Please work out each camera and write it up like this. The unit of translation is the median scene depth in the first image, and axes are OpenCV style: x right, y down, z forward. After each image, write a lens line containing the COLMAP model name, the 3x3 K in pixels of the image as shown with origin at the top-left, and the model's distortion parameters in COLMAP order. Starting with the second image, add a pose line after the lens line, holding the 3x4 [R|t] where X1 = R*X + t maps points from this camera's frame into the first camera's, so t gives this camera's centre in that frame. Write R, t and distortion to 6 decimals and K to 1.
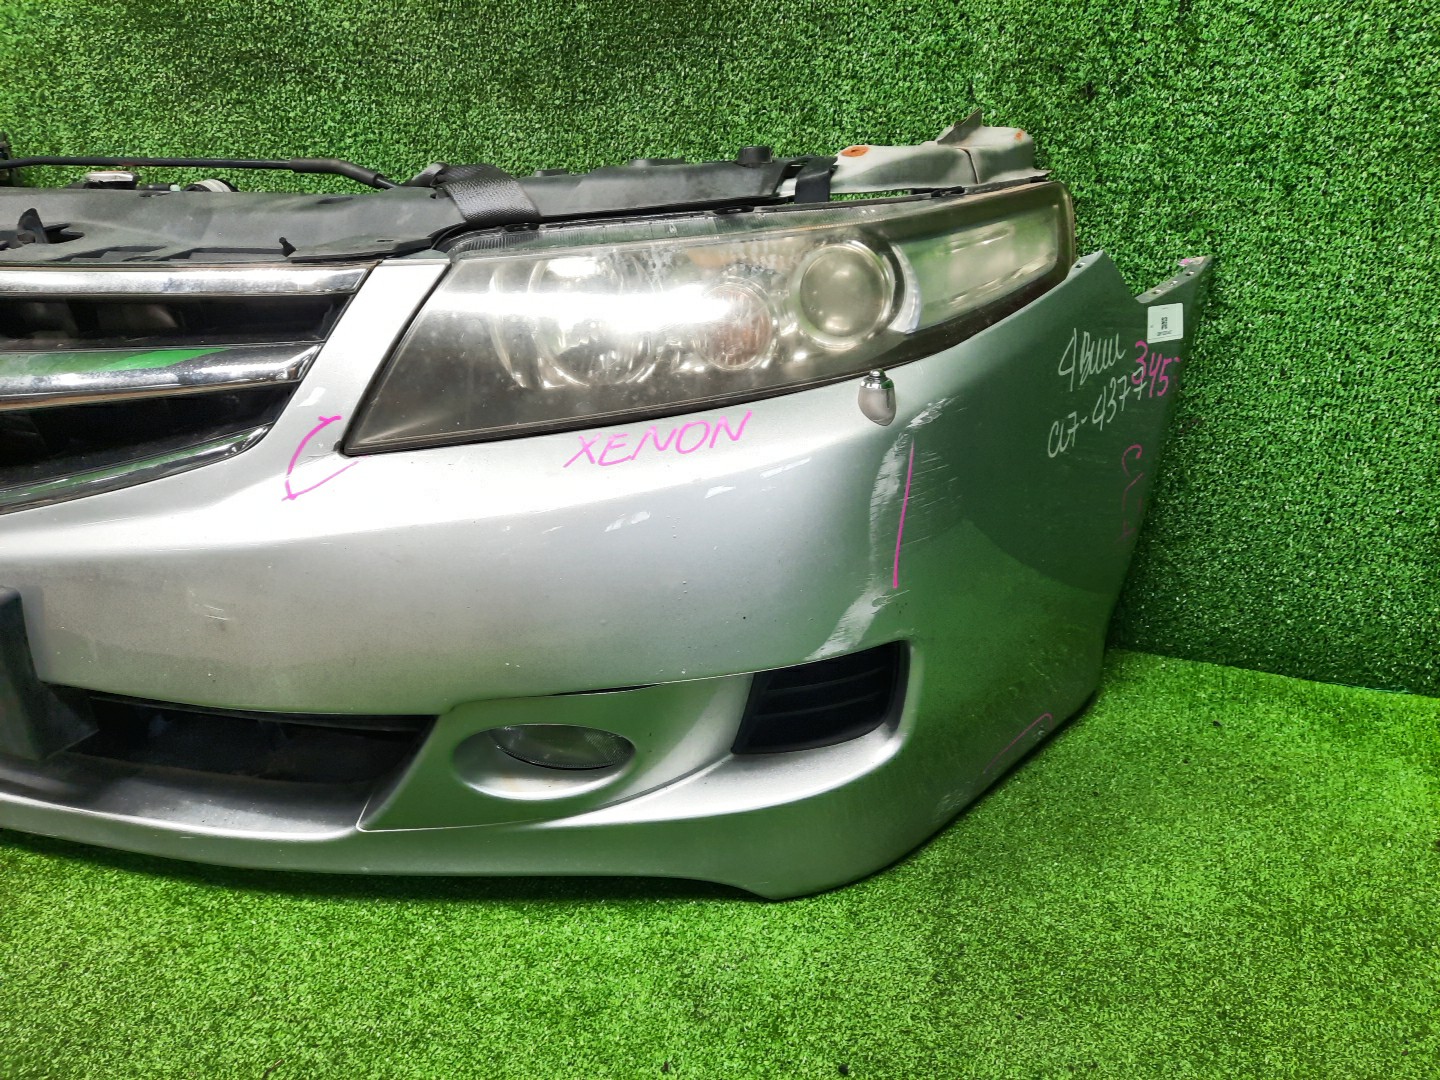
lens RADIAL K [[1034.2, 0, 720.0], [0, 1034.2, 540.0], [0, 0, 1]] dist [0.021591, -0.002650]
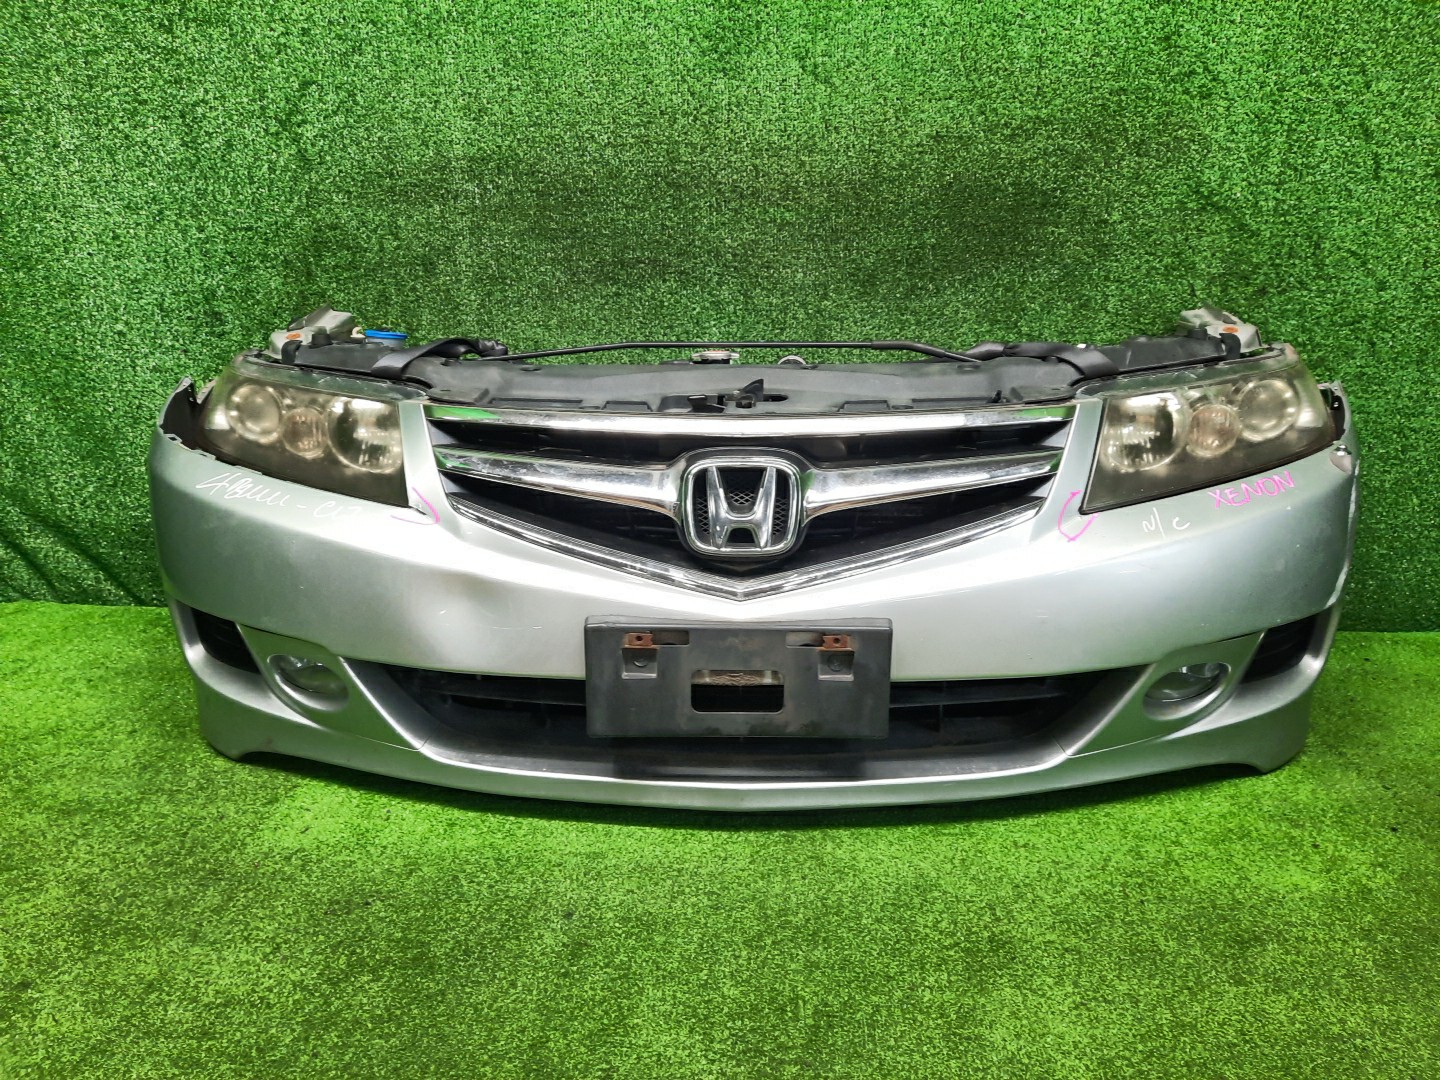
lens RADIAL K [[1040.9, 0, 720.0], [0, 1040.9, 540.0], [0, 0, 1]] dist [0.069976, -0.063040]
pose [[0.944197, -0.080311, 0.319439, -1.061592], [0.120535, 0.986797, -0.108183, 0.050616], [-0.306533, 0.140650, 0.941411, -0.297320]]
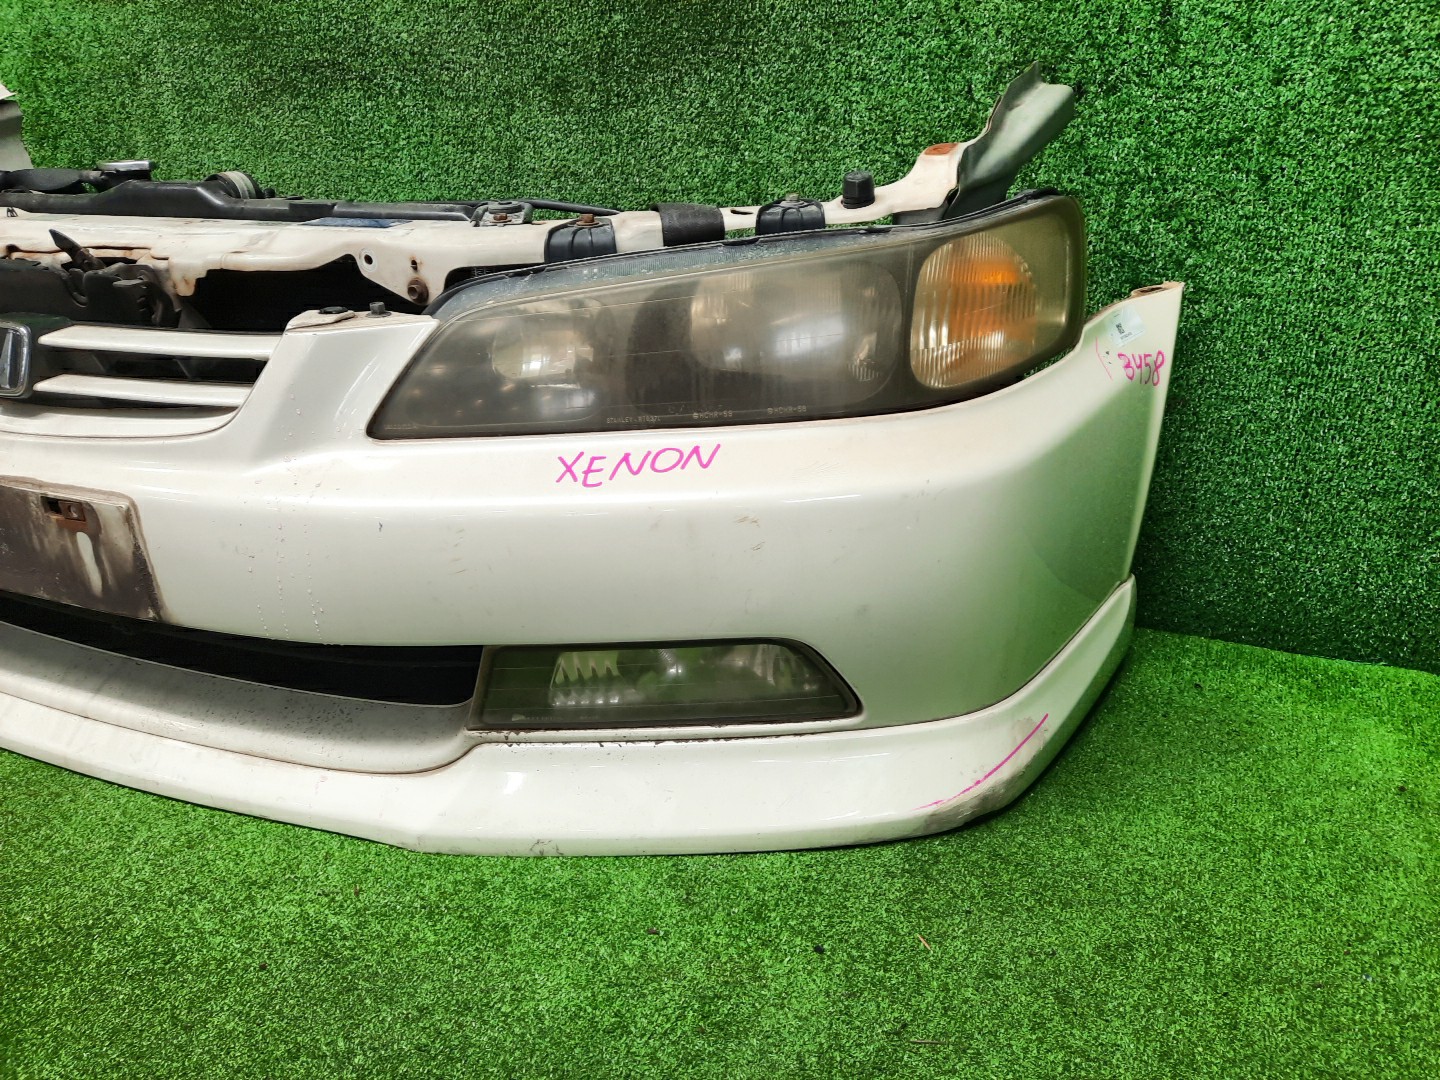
lens RADIAL K [[1017.7, 0, 723.9], [0, 1017.7, 541.3], [0, 0, 1]] dist [0.049835, -0.032449]
pose [[0.999260, 0.023805, -0.030203, 0.028285], [-0.025024, 0.998860, -0.040662, 0.090616], [0.029201, 0.041388, 0.998716, -0.063360]]
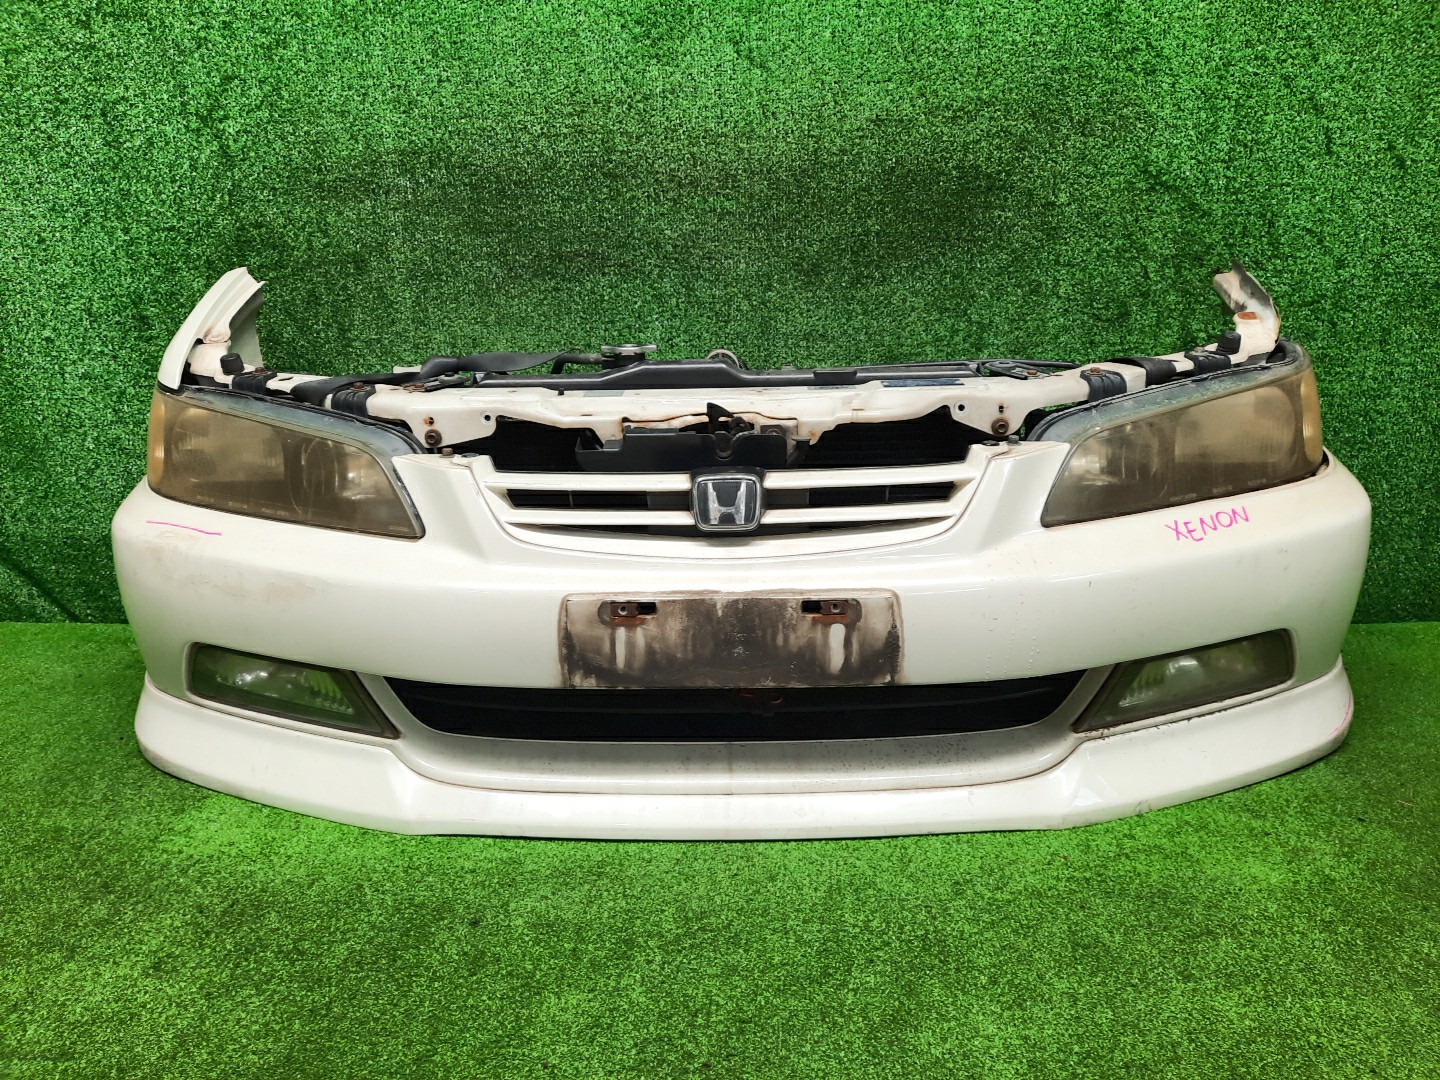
lens RADIAL K [[1038.5, 0, 720.0], [0, 1038.5, 540.0], [0, 0, 1]] dist [0.078514, -0.079178]
pose [[0.944035, -0.086901, 0.318193, -0.956132], [0.138044, 0.980215, -0.141851, 0.114630], [-0.299570, 0.177837, 0.937354, -0.258290]]
